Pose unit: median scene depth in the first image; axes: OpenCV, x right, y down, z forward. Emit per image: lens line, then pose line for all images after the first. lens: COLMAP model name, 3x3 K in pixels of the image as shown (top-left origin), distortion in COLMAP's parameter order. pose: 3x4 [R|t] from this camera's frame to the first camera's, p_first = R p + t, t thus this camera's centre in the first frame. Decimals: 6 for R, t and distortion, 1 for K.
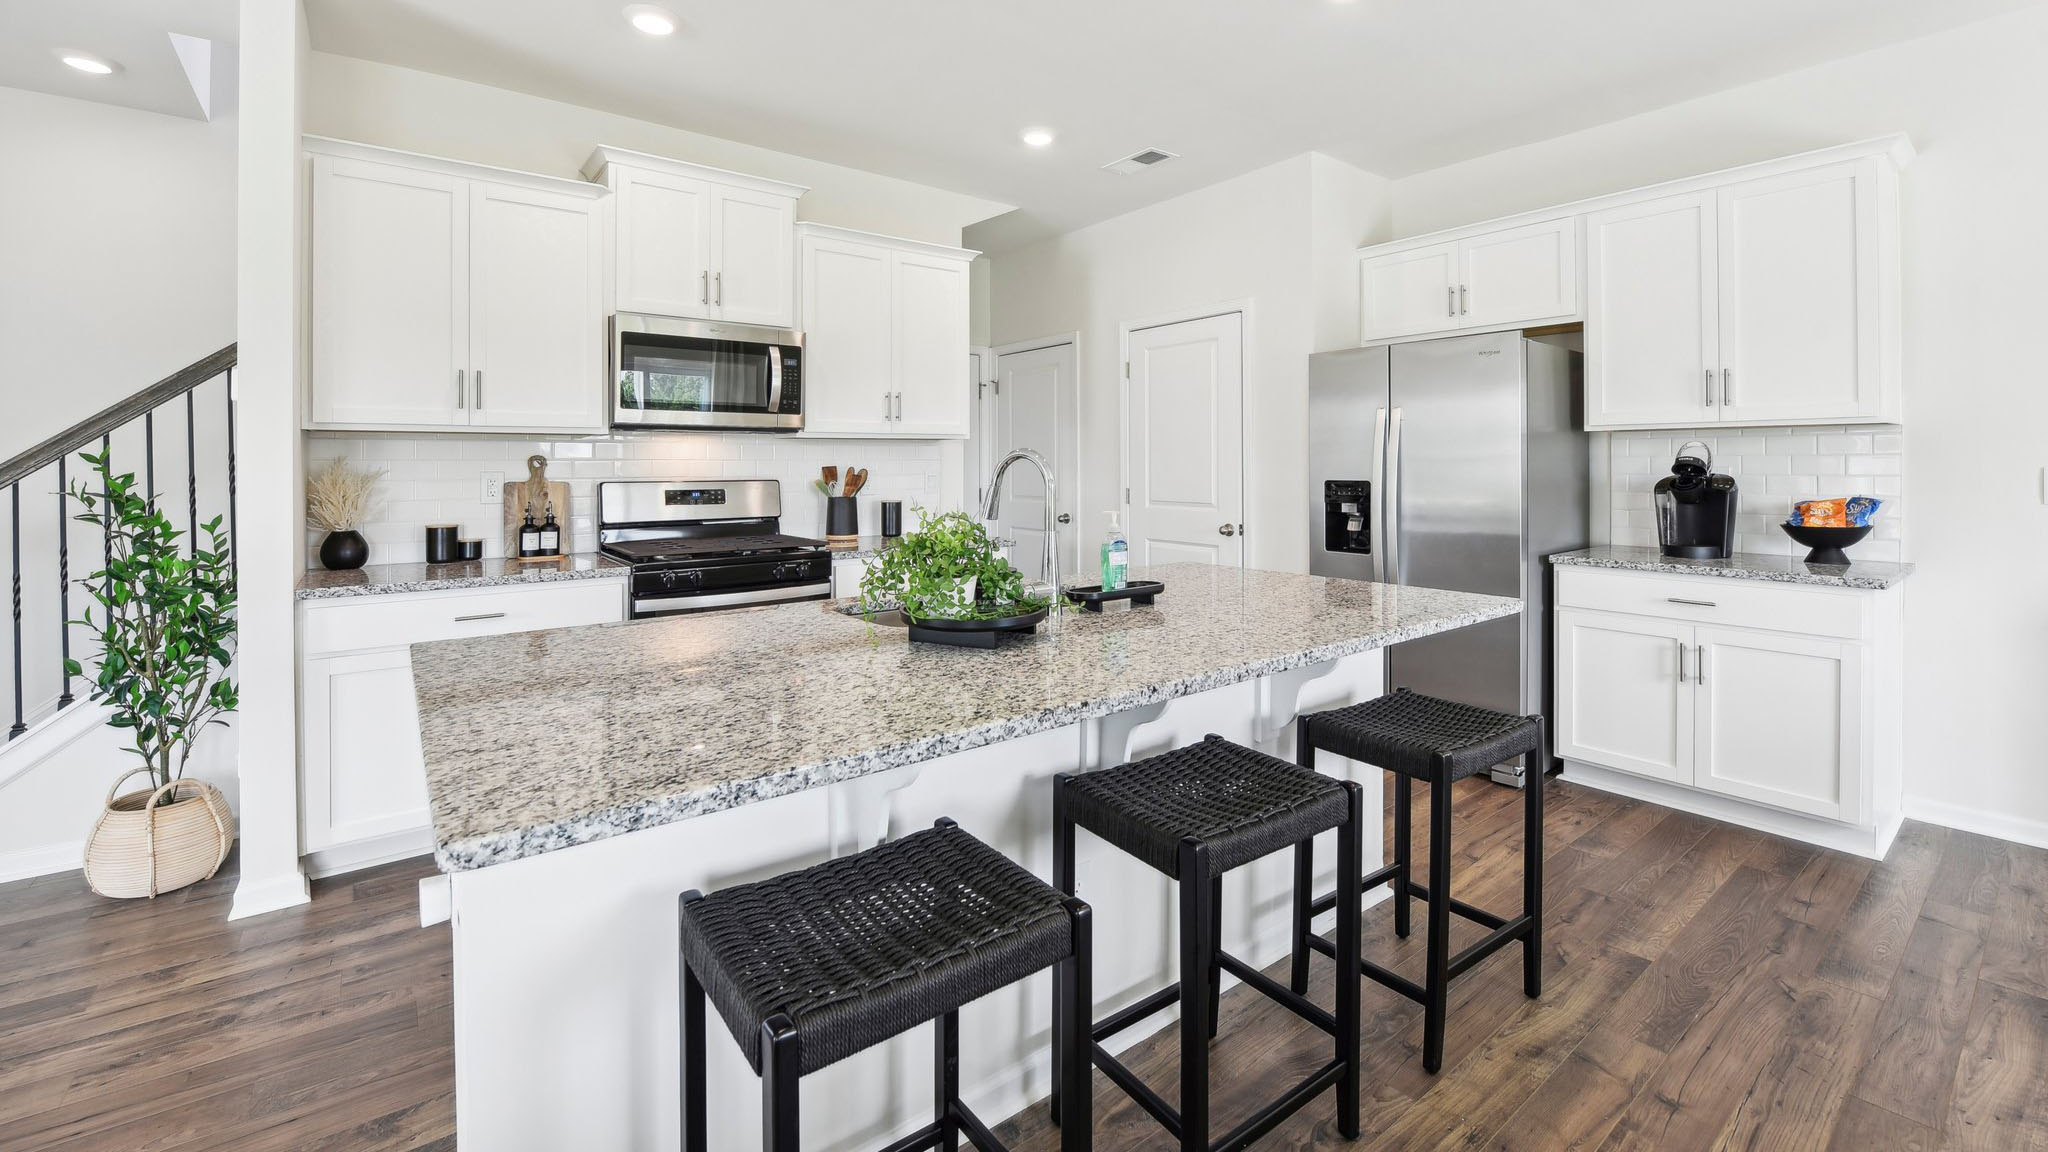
lens RADIAL K [[874.6, 0, 1026.1], [0, 874.6, 468.6], [0, 0, 1]] dist [-0.003709, -0.000968]
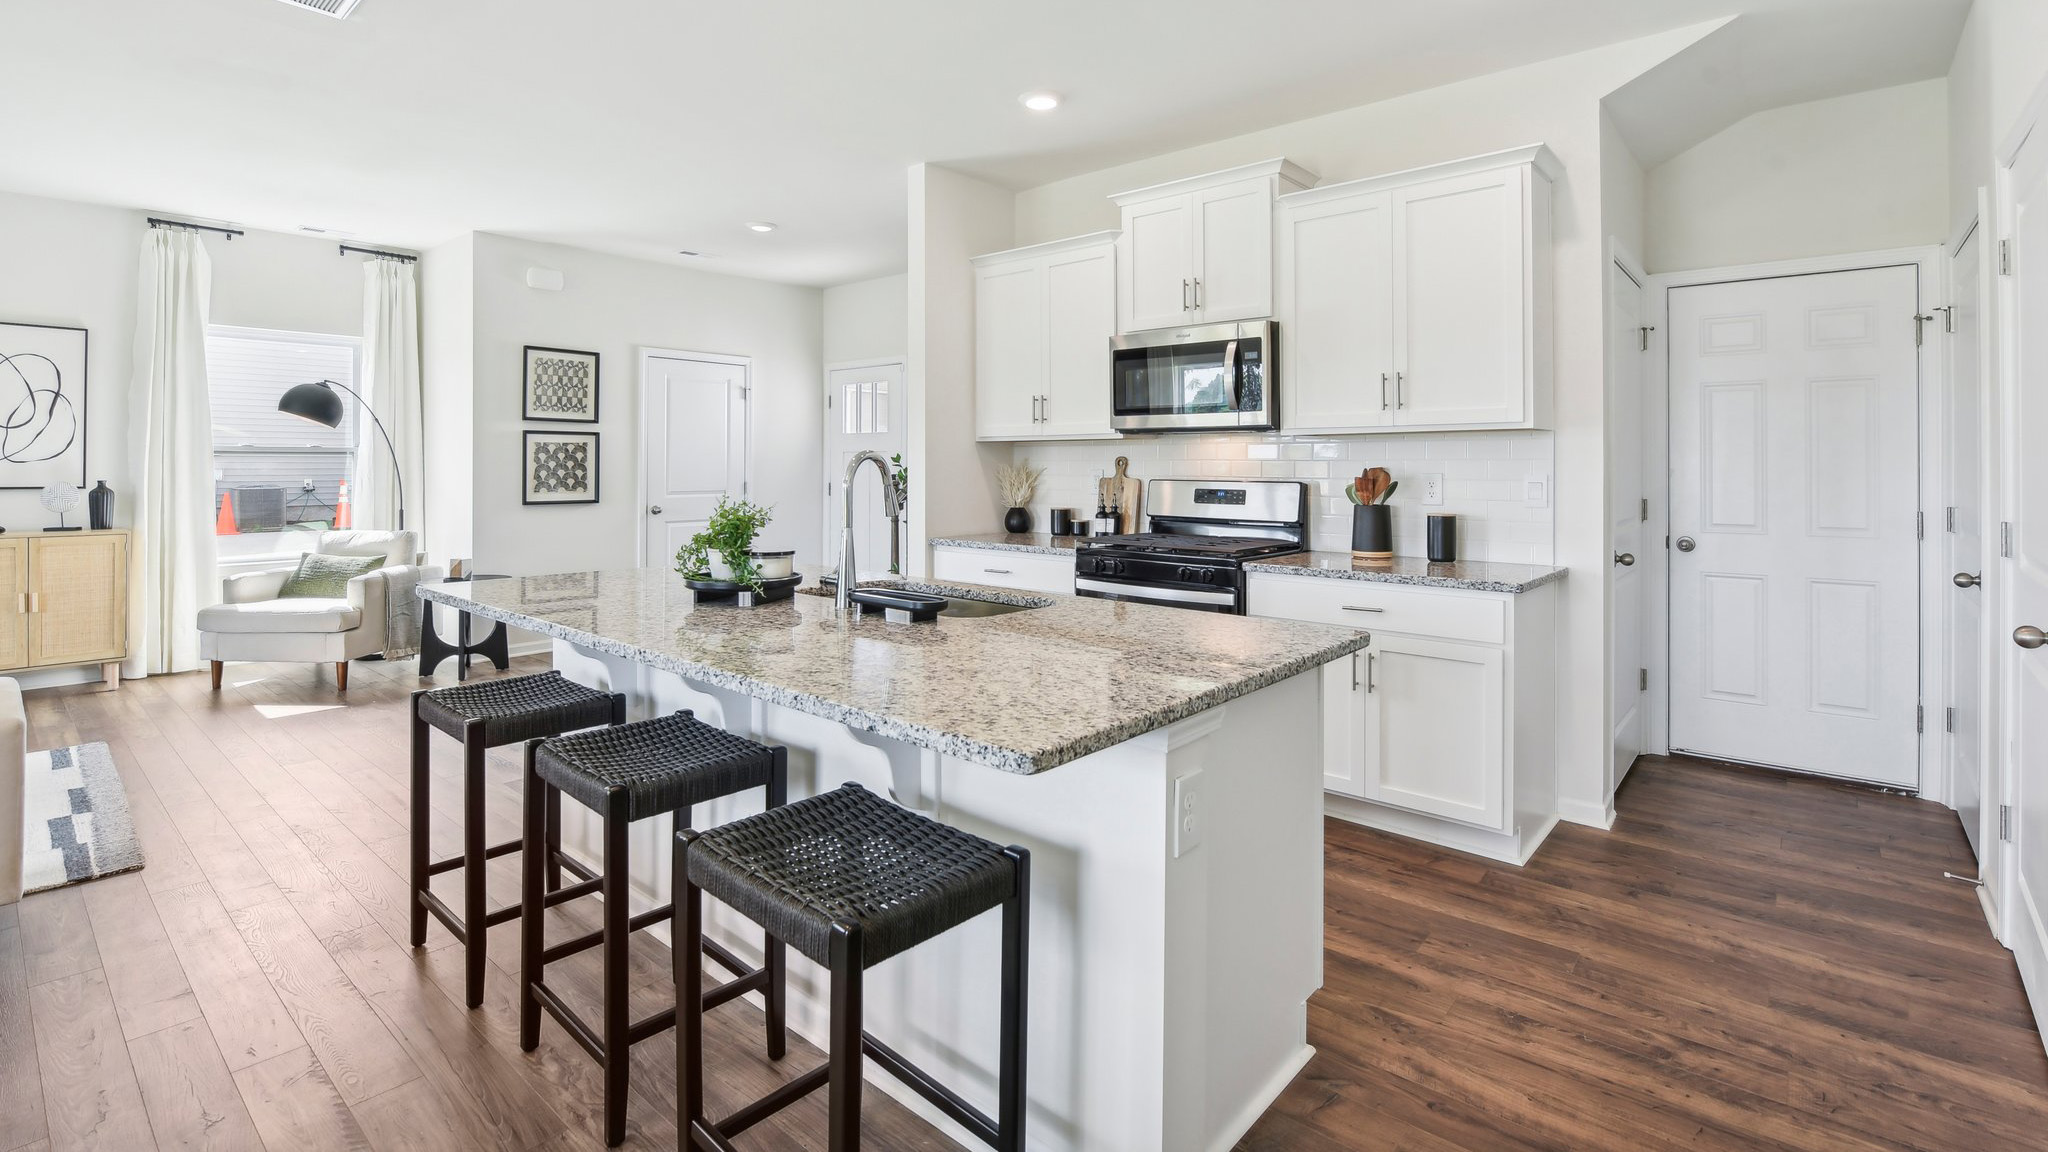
lens RADIAL K [[973.0, 0, 1026.2], [0, 973.0, 458.1], [0, 0, 1]] dist [-0.001482, -0.000718]
pose [[0.184469, -0.003252, -0.982833, 1.138488], [-0.006908, 0.999966, -0.004606, -0.009242], [0.982814, 0.007639, 0.184440, 0.923551]]
